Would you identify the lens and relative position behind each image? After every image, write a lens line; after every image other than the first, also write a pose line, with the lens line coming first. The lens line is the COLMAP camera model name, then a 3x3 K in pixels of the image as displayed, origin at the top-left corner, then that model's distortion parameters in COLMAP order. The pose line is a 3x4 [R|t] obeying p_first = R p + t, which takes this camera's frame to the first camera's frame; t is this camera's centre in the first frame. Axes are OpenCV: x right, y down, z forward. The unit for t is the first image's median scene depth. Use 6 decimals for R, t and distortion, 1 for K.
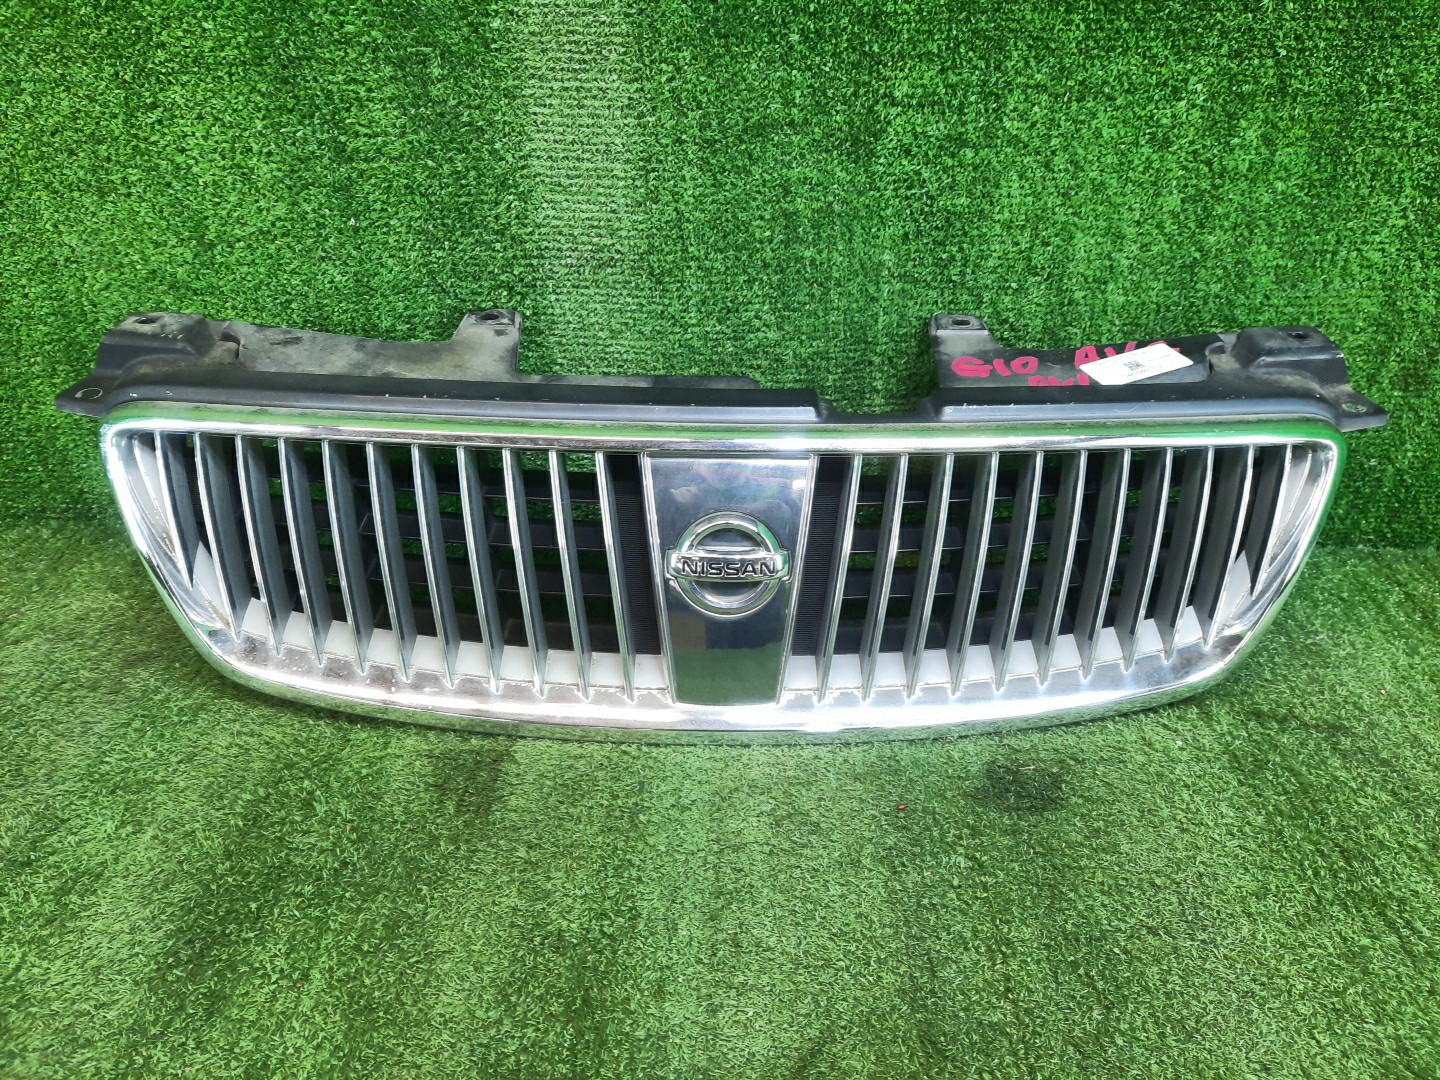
lens RADIAL K [[973.7, 0, 720.0], [0, 973.7, 540.0], [0, 0, 1]] dist [-0.009525, -0.003159]
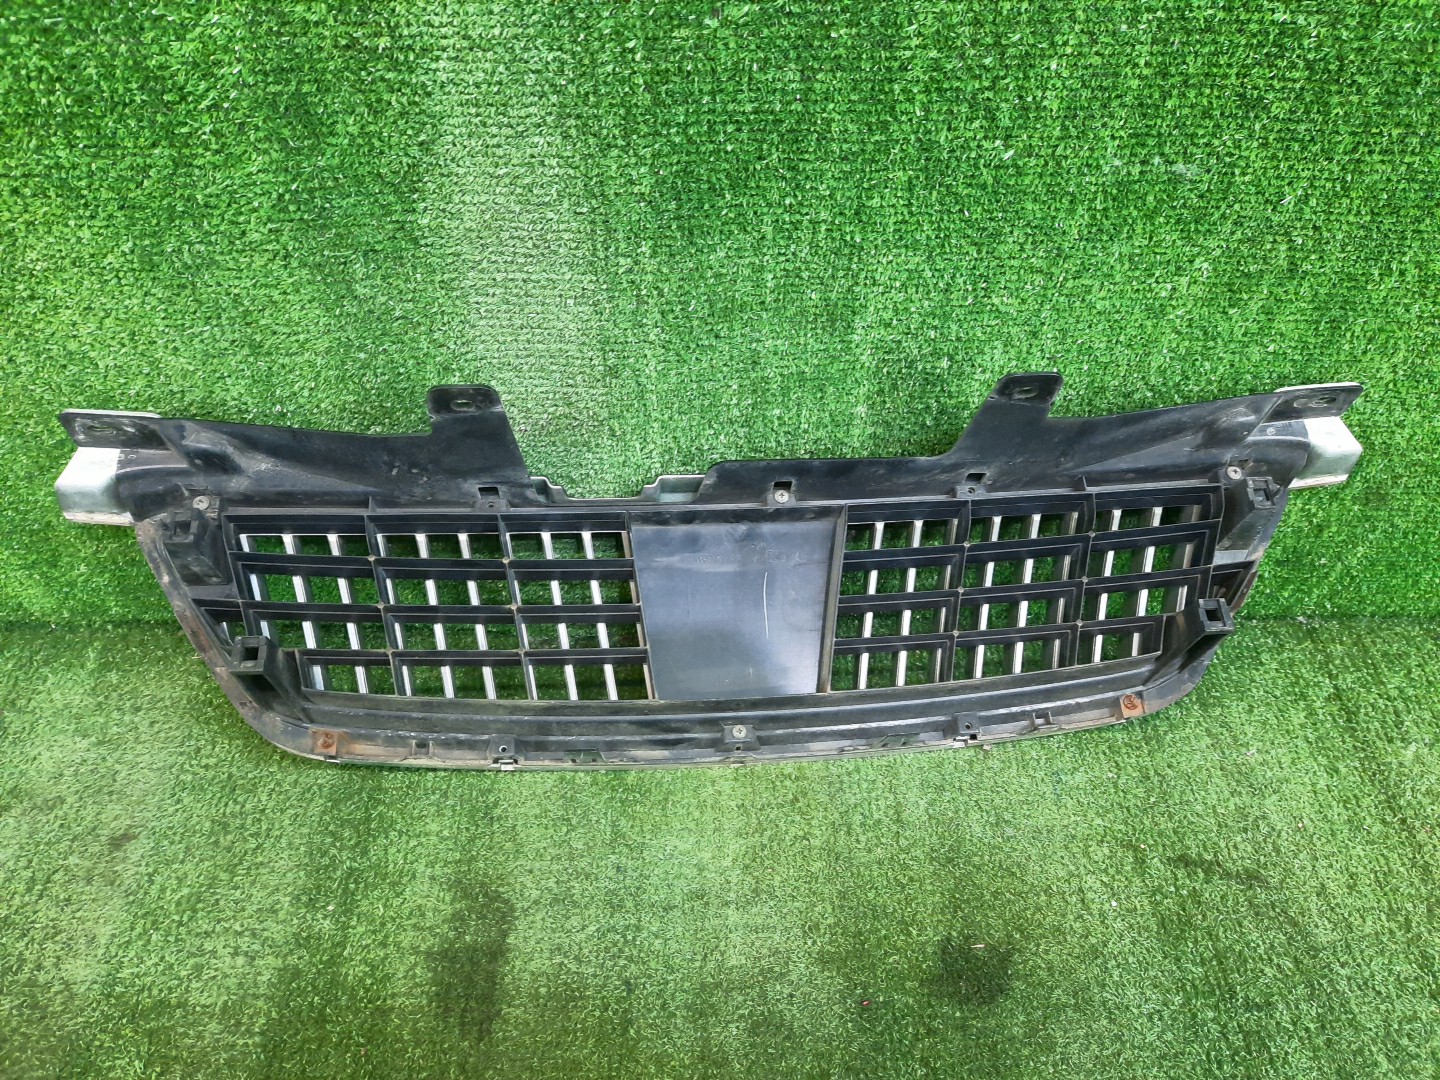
lens RADIAL K [[974.0, 0, 720.1], [0, 974.0, 490.9], [0, 0, 1]] dist [0.011602, -0.026731]
pose [[0.997971, -0.026073, 0.058085, -0.024267], [0.010037, 0.965326, 0.260855, -0.507235], [-0.062872, -0.259742, 0.963629, 0.079305]]
